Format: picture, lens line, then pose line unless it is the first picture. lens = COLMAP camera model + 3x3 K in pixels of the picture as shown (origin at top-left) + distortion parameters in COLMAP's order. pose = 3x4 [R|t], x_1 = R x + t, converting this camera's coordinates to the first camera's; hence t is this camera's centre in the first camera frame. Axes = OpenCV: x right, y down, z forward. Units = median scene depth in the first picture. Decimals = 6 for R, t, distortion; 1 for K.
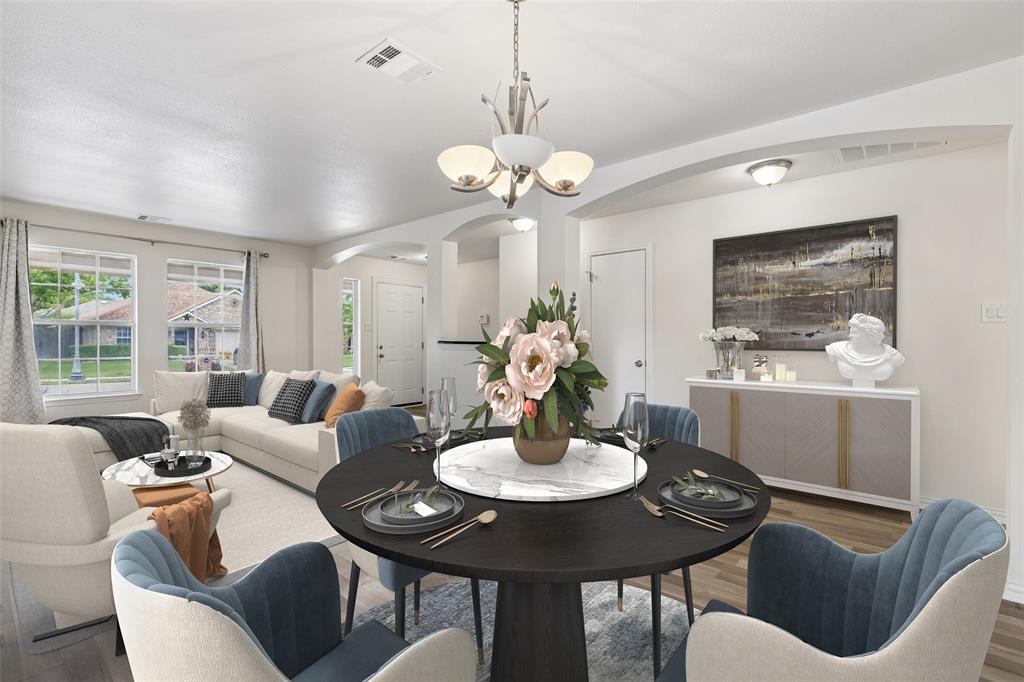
lens RADIAL K [[468.3, 0, 515.2], [0, 468.3, 339.3], [0, 0, 1]] dist [0.005385, -0.000924]
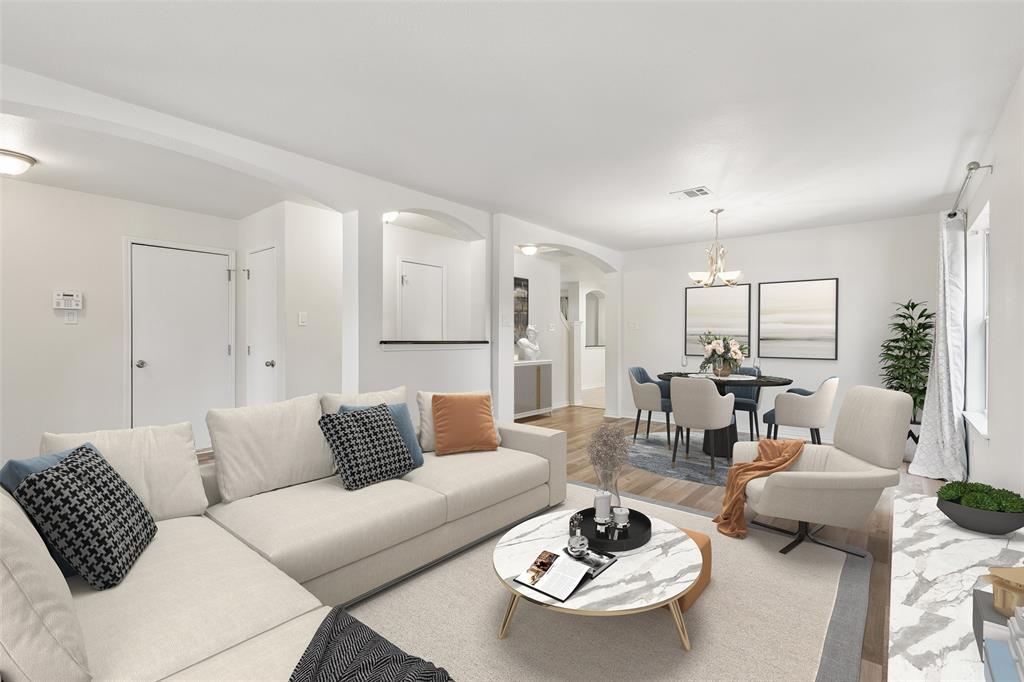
lens RADIAL K [[468.3, 0, 514.1], [0, 468.3, 337.1], [0, 0, 1]] dist [0.005385, -0.000924]
pose [[0.013462, -0.004402, 0.999900, -1.302817], [0.000767, 0.999990, 0.004392, -0.009123], [-0.999909, 0.000708, 0.013465, 1.020999]]
